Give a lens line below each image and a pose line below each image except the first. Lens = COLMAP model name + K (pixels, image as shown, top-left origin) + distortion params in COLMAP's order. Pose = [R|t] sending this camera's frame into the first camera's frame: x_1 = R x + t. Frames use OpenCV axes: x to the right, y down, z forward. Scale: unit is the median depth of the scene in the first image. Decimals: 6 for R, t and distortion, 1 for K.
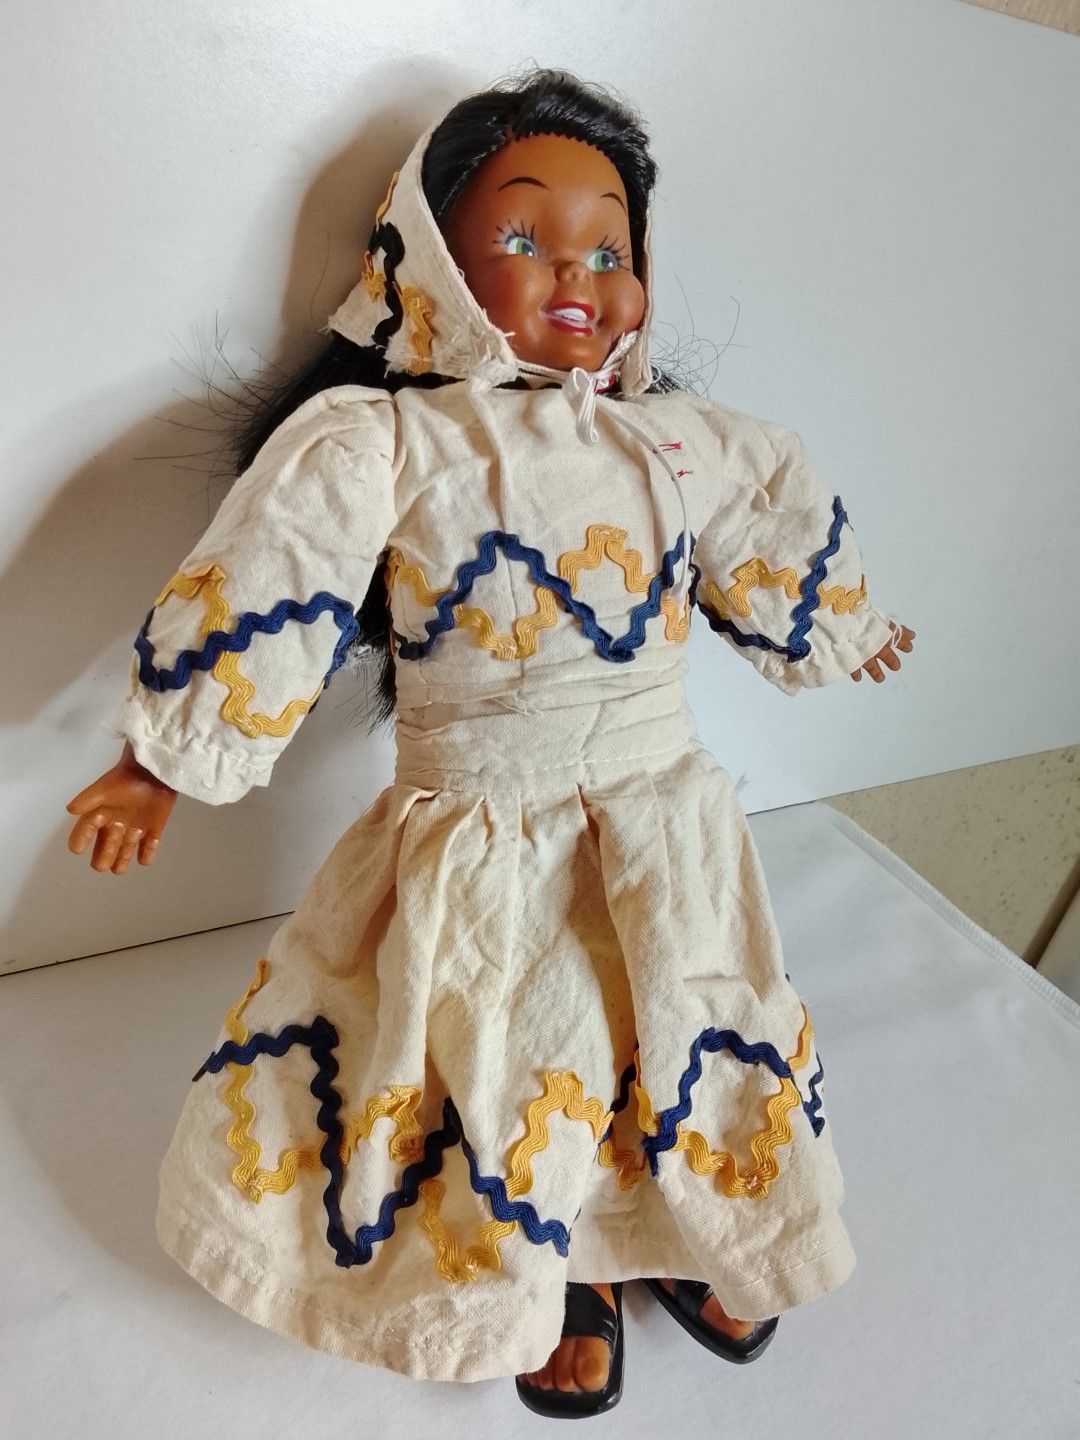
lens RADIAL K [[1142.8, 0, 540.0], [0, 1142.8, 720.0], [0, 0, 1]] dist [0.113441, -0.189012]
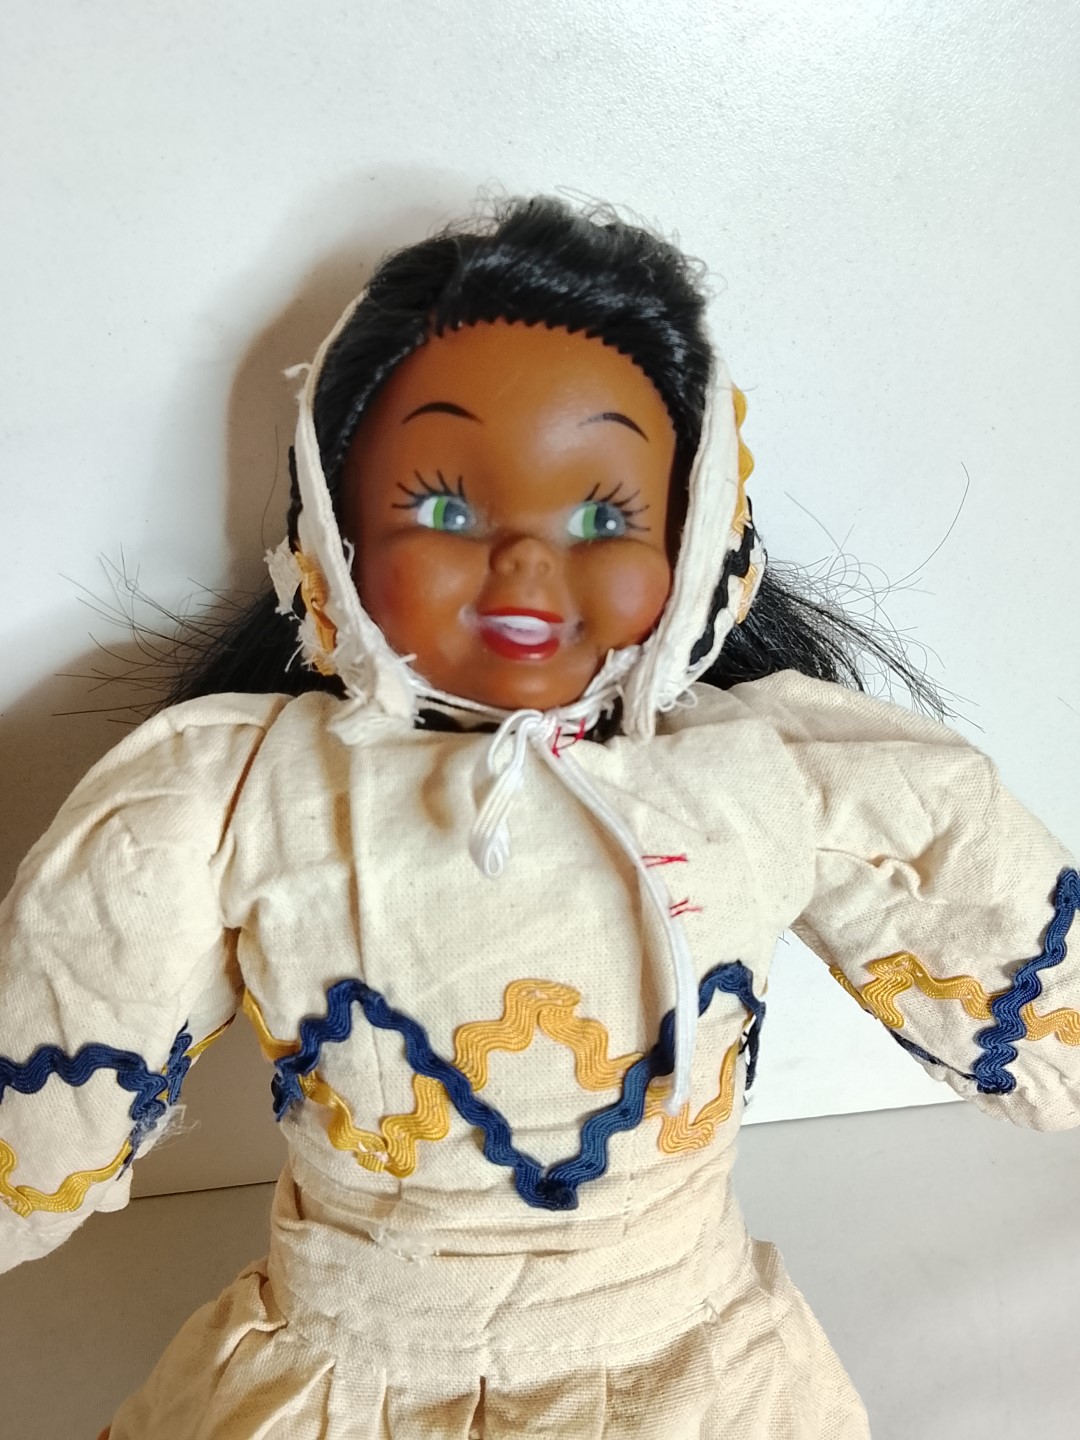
lens RADIAL K [[1142.8, 0, 540.0], [0, 1142.8, 720.0], [0, 0, 1]] dist [0.113441, -0.189012]
pose [[0.930834, 0.100646, -0.351309, 0.250486], [-0.078539, 0.993959, 0.076660, -0.348275], [0.356903, -0.043766, 0.933116, 0.453784]]
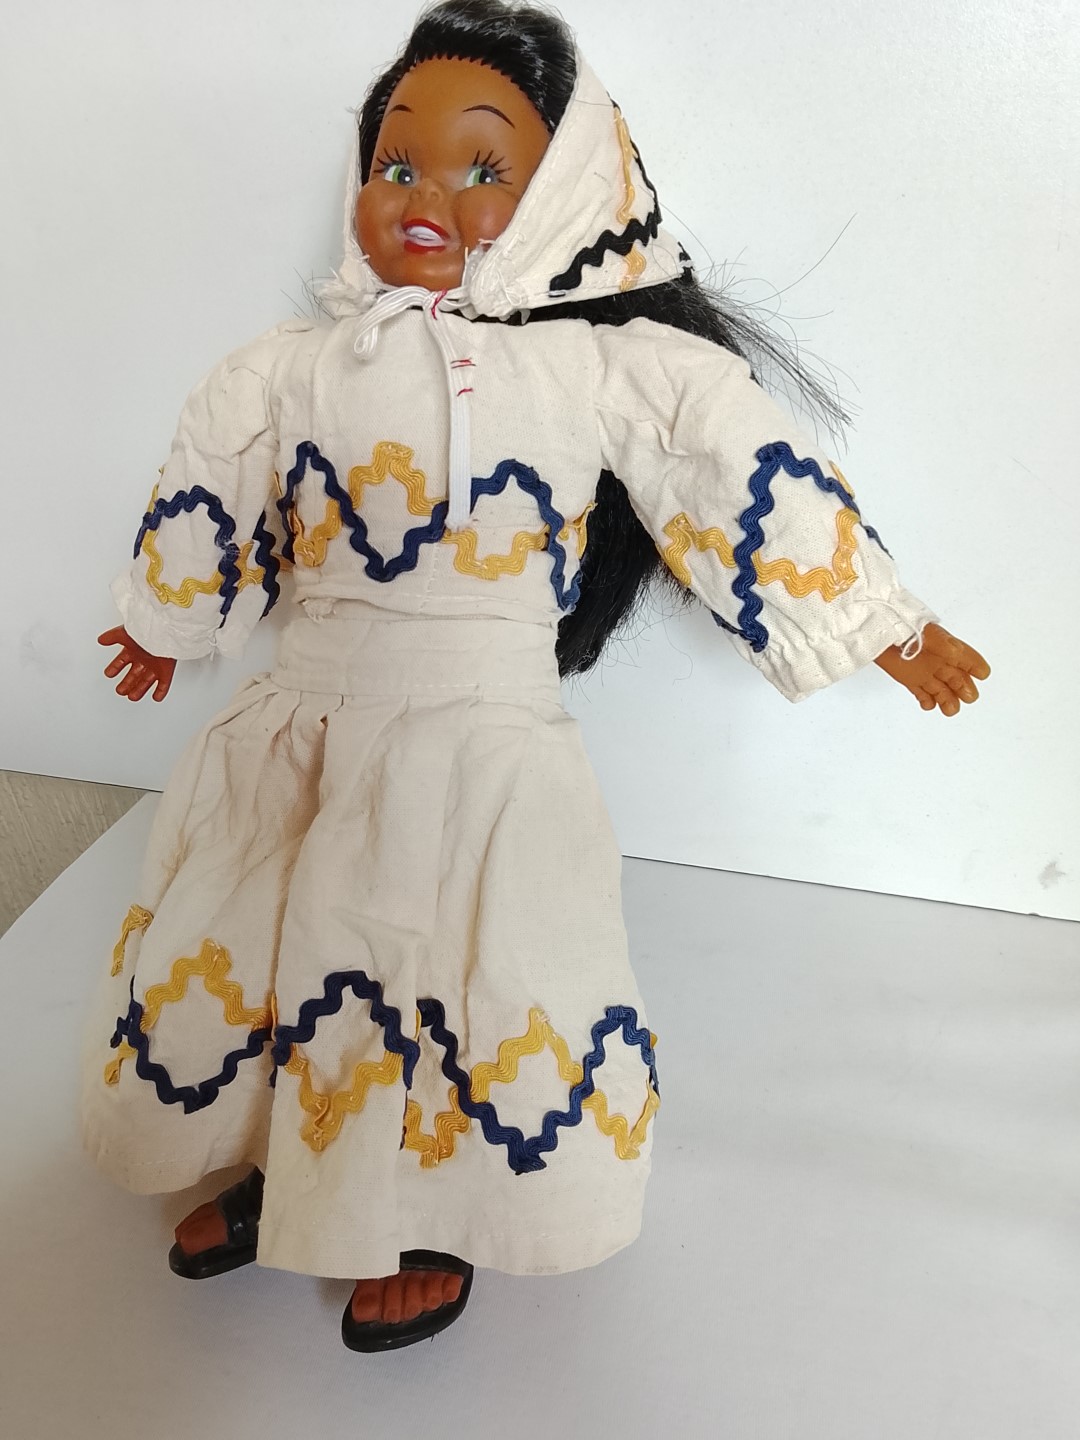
lens RADIAL K [[1142.8, 0, 540.0], [0, 1142.8, 720.0], [0, 0, 1]] dist [0.113441, -0.189012]
pose [[0.671811, 0.193728, -0.714941, 0.898056], [-0.218309, 0.974106, 0.058815, -0.022459], [0.707822, 0.116566, 0.696707, 0.423723]]
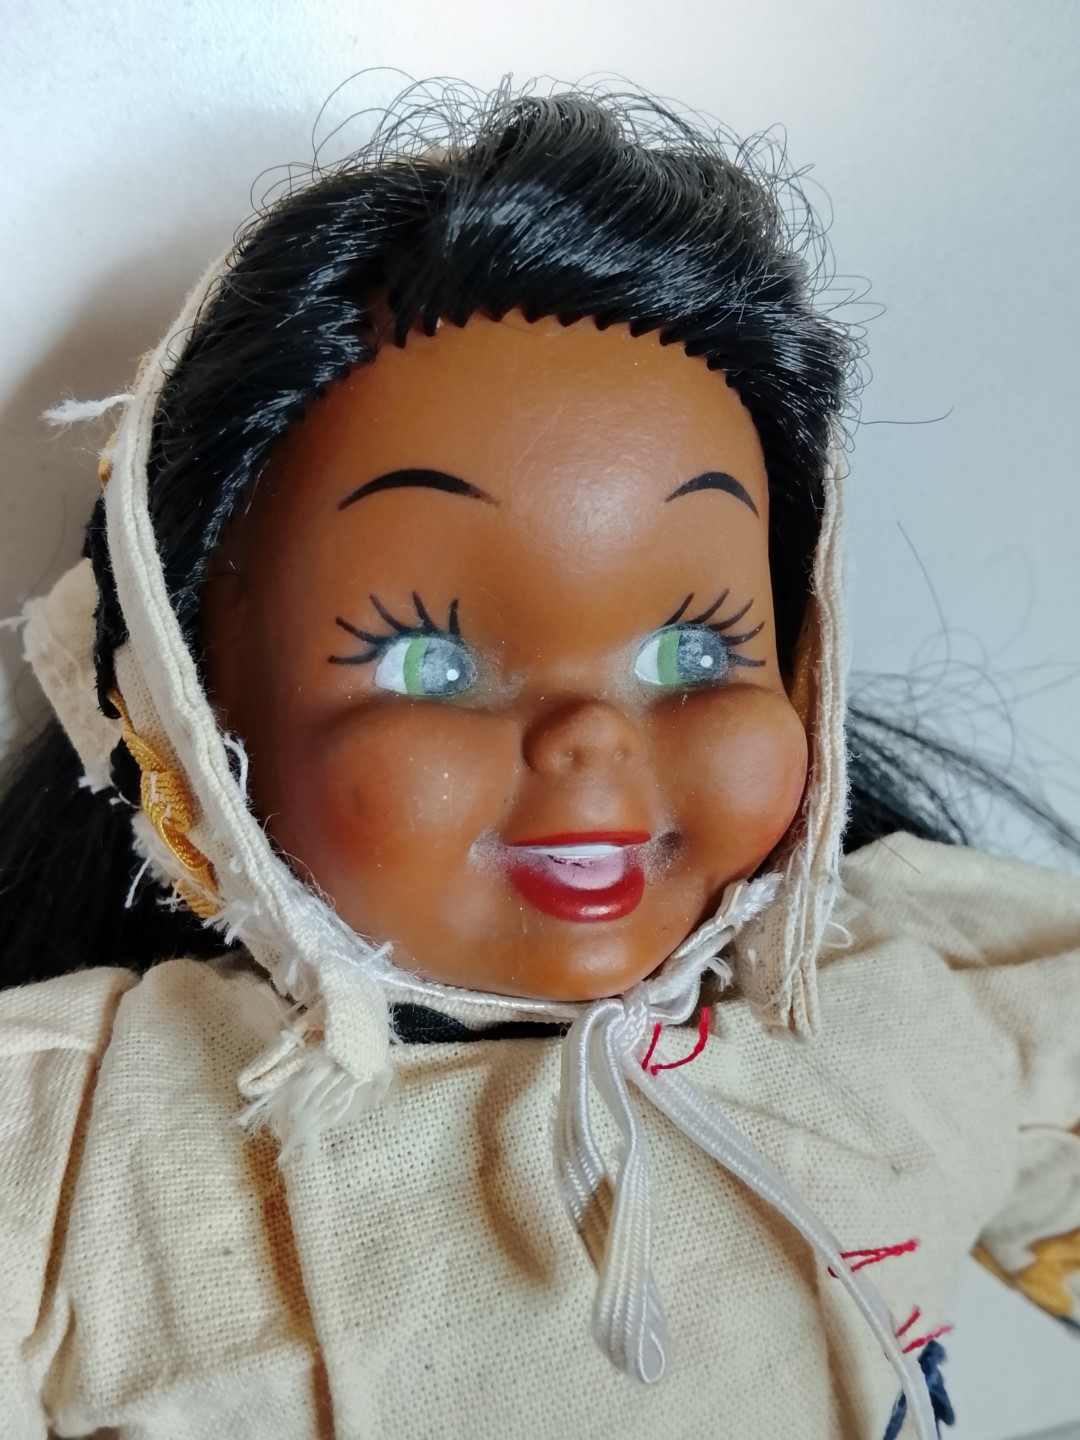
lens RADIAL K [[1105.4, 0, 493.9], [0, 1105.4, 733.3], [0, 0, 1]] dist [-0.008163, -0.001607]
pose [[0.980027, 0.017713, -0.198074, 0.066462], [-0.005903, 0.998177, 0.060058, -0.405166], [0.198777, -0.057689, 0.978345, 0.692281]]
